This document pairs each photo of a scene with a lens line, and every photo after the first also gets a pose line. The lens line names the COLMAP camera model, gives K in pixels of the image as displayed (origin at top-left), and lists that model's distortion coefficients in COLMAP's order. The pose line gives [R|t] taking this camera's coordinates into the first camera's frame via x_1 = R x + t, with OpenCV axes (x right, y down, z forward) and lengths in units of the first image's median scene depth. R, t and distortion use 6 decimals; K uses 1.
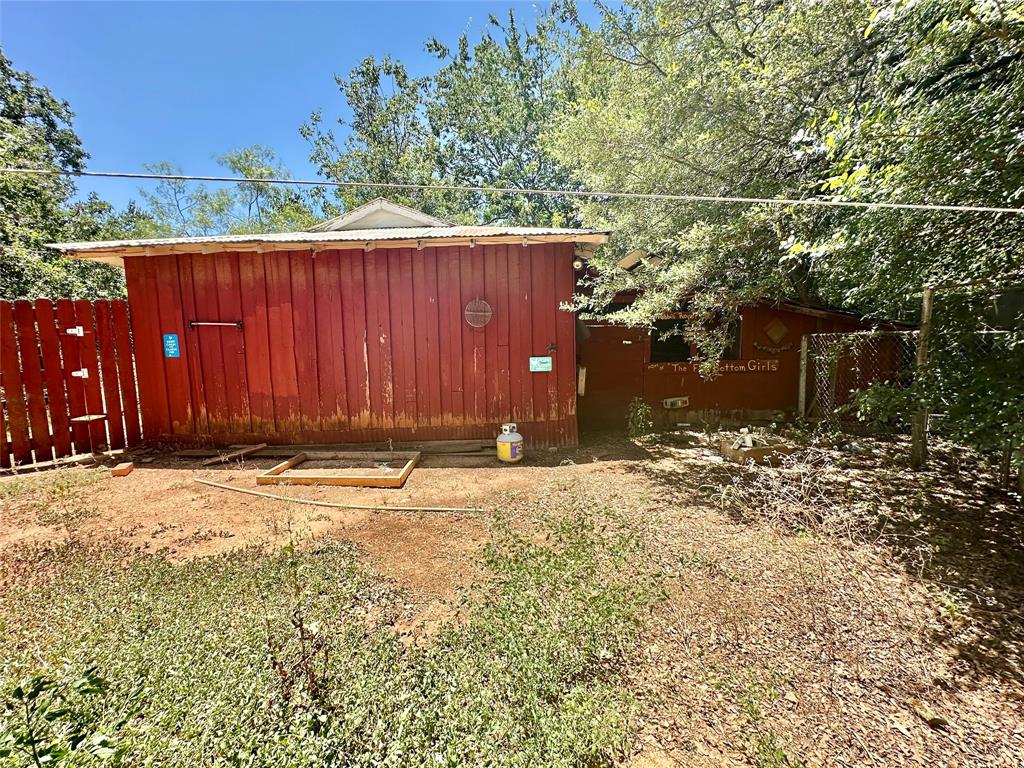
lens RADIAL K [[404.8, 0, 515.5], [0, 404.8, 383.1], [0, 0, 1]] dist [-0.000697, -0.000128]
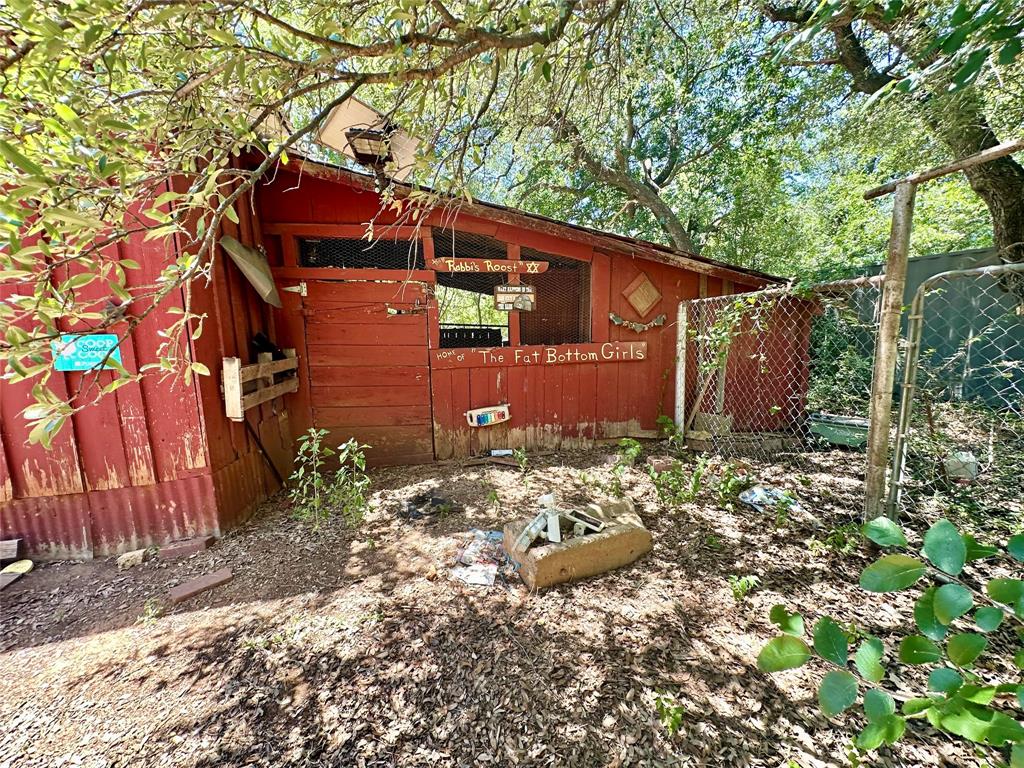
lens RADIAL K [[404.8, 0, 515.5], [0, 404.8, 383.1], [0, 0, 1]] dist [-0.000697, -0.000128]
pose [[0.980095, -0.024184, 0.197051, 0.344158], [0.018610, 0.999374, 0.030088, -0.017508], [-0.197655, -0.025822, 0.979931, 0.446172]]
